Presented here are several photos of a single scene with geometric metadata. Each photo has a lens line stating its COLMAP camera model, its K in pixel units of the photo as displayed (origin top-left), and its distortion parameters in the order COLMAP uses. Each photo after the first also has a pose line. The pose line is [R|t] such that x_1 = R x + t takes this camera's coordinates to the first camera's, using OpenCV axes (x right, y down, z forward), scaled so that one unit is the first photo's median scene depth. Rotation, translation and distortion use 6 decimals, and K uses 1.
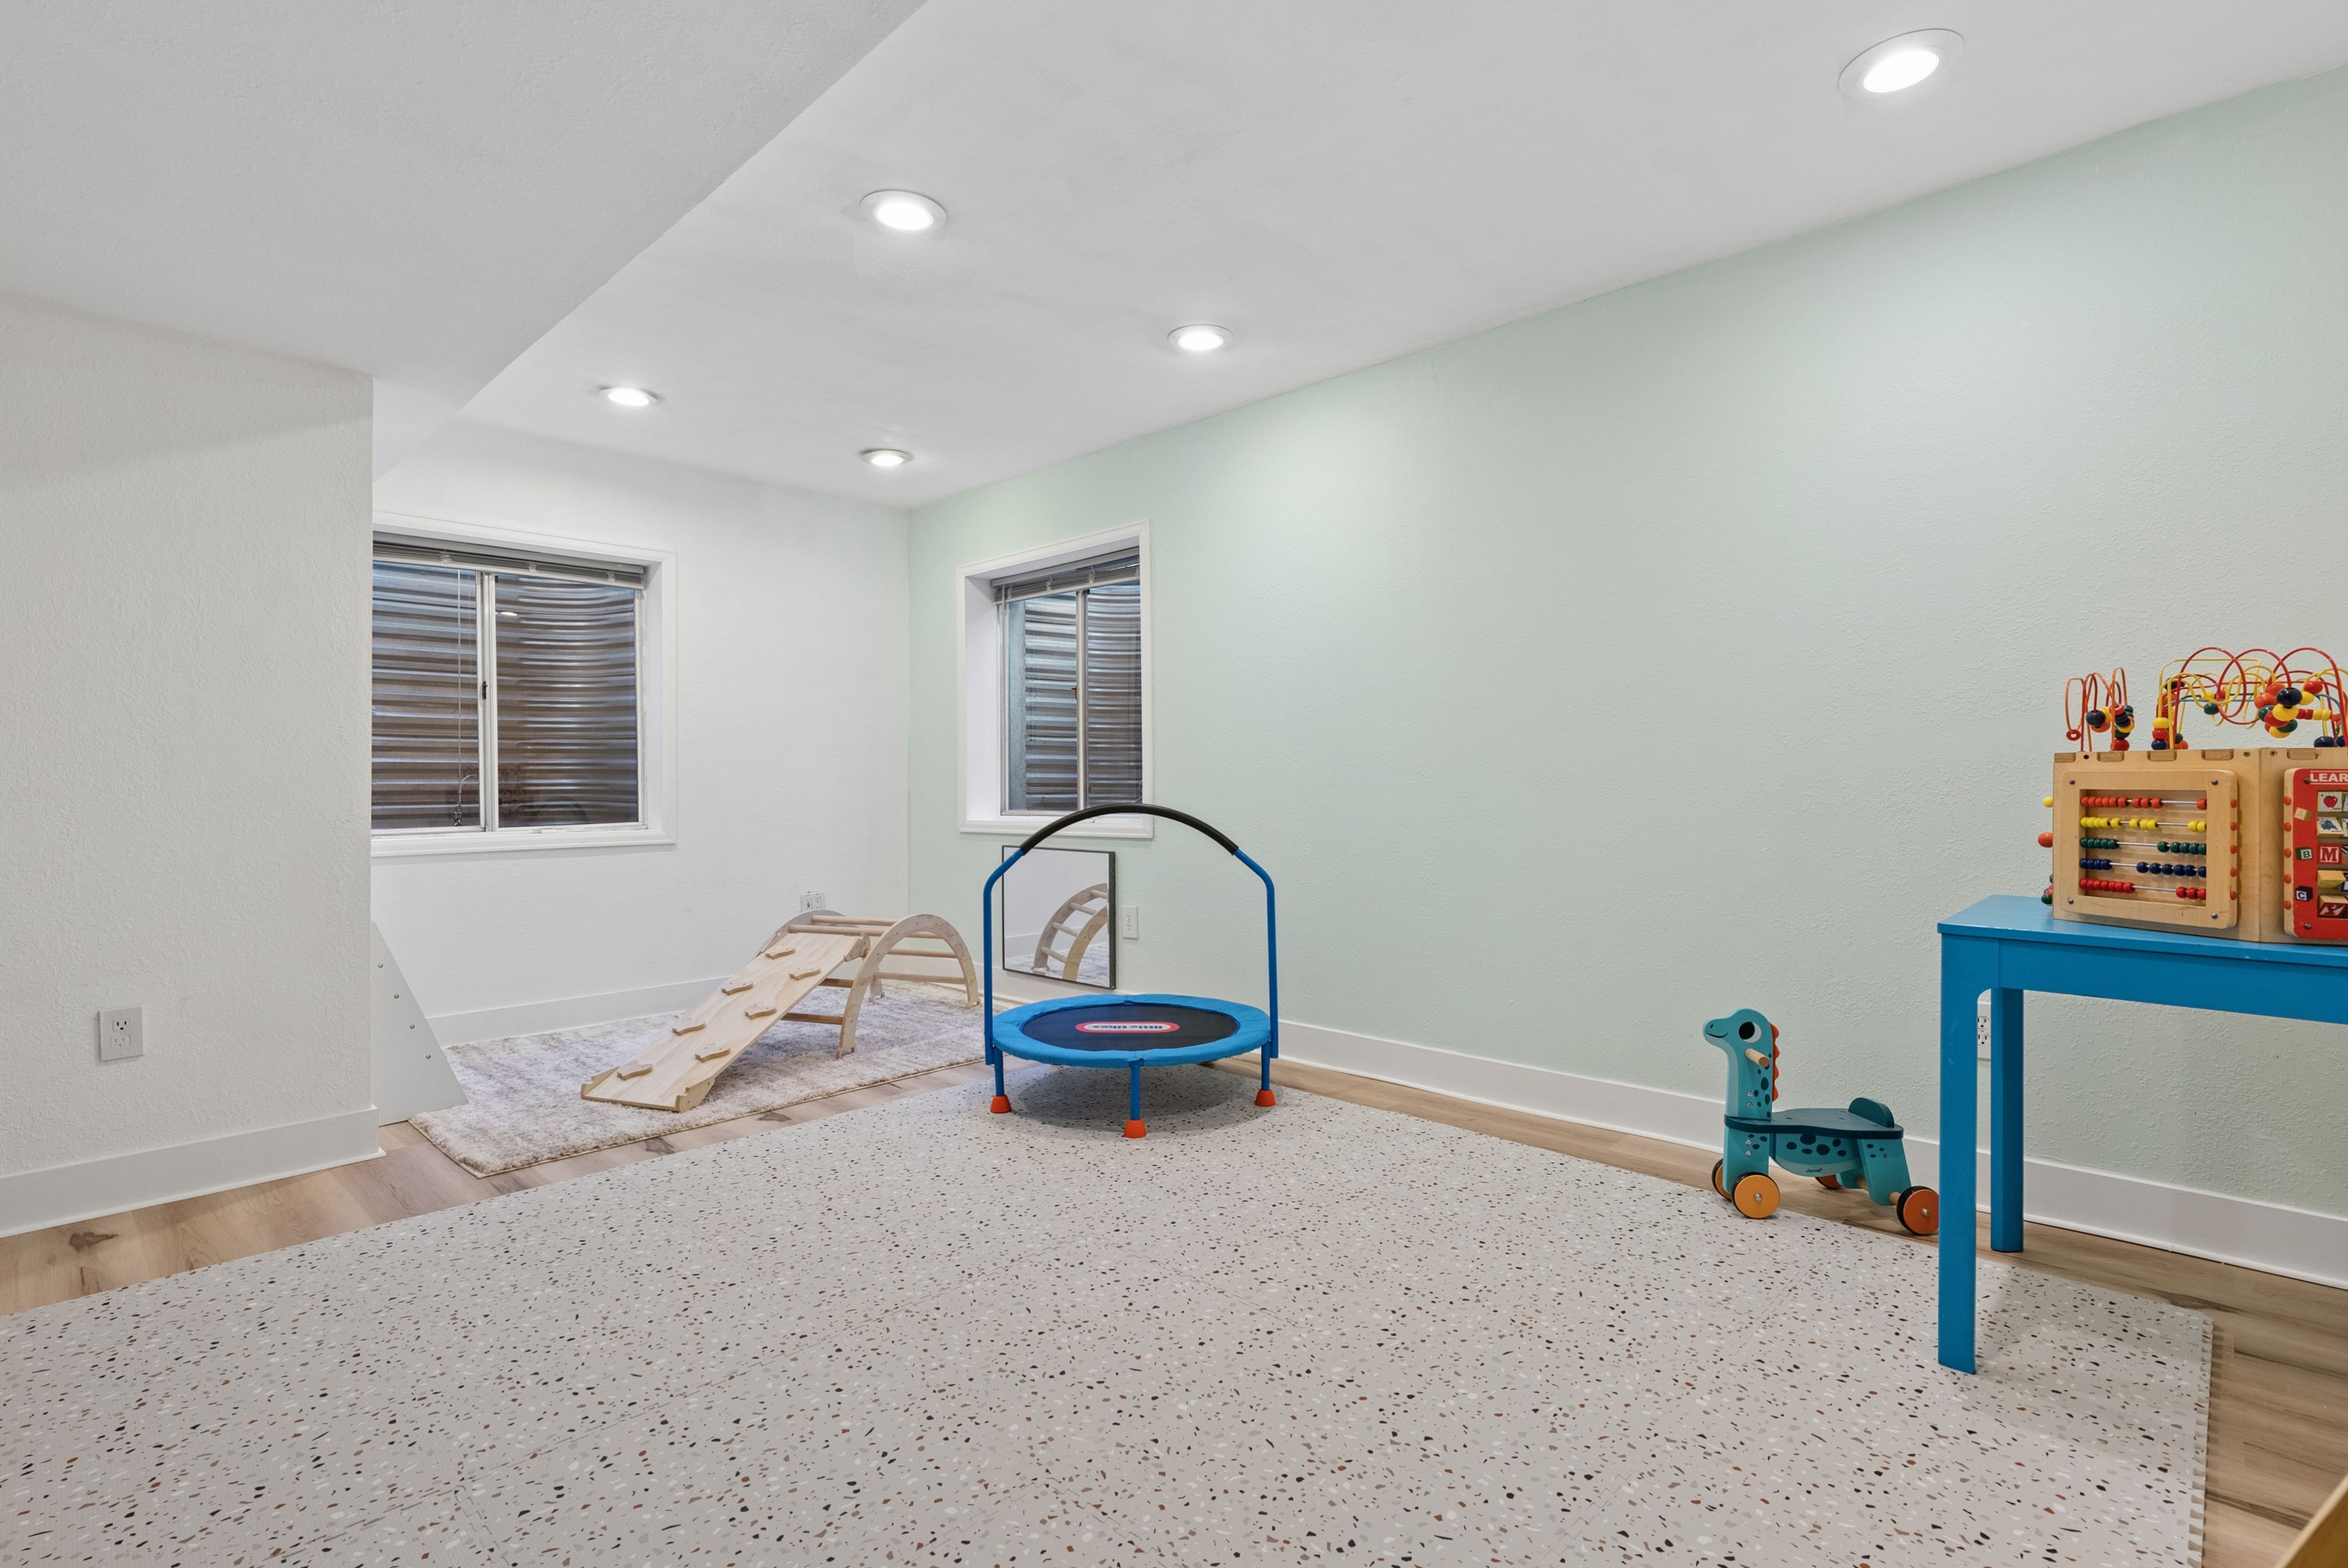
lens RADIAL K [[1058.7, 0, 1183.8], [0, 1058.7, 778.6], [0, 0, 1]] dist [0.001839, -0.000233]
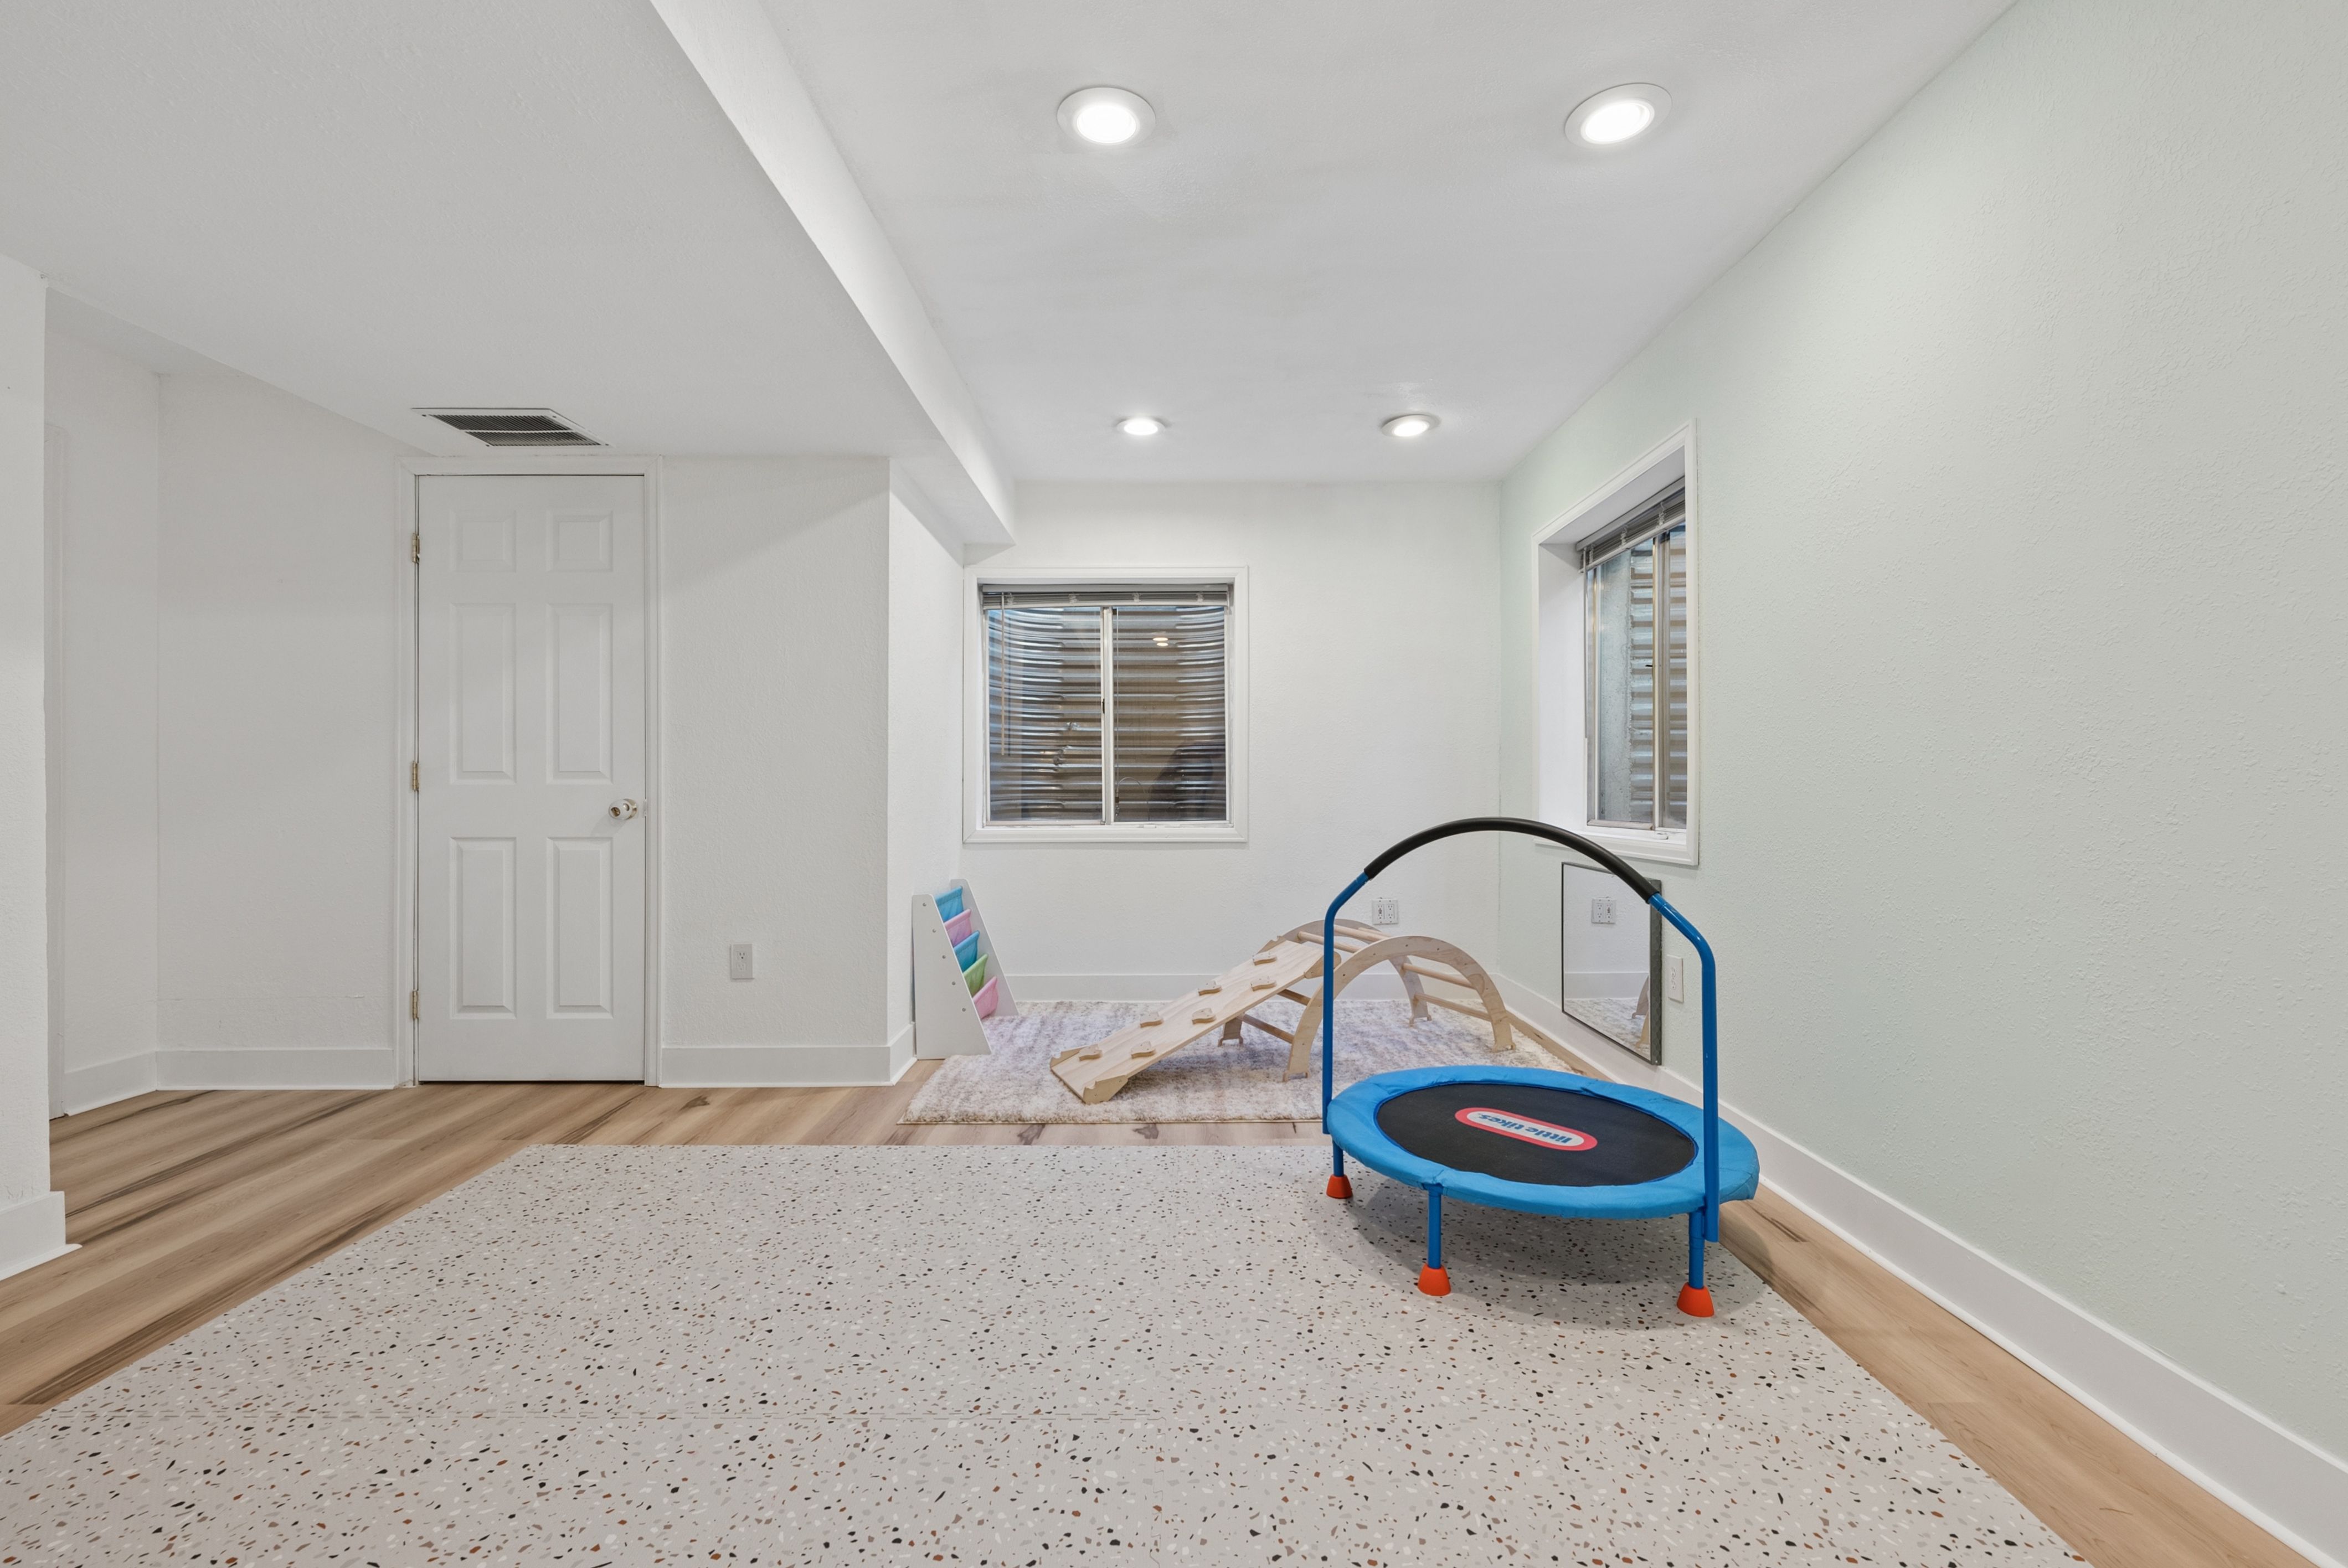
lens RADIAL K [[1000.1, 0, 1212.0], [0, 1000.1, 780.2], [0, 0, 1]] dist [-0.001684, -0.000245]
pose [[0.698832, 0.001344, -0.715285, 0.307404], [0.000604, 0.999997, 0.002468, -0.003782], [0.715286, -0.002157, 0.698829, 0.403179]]
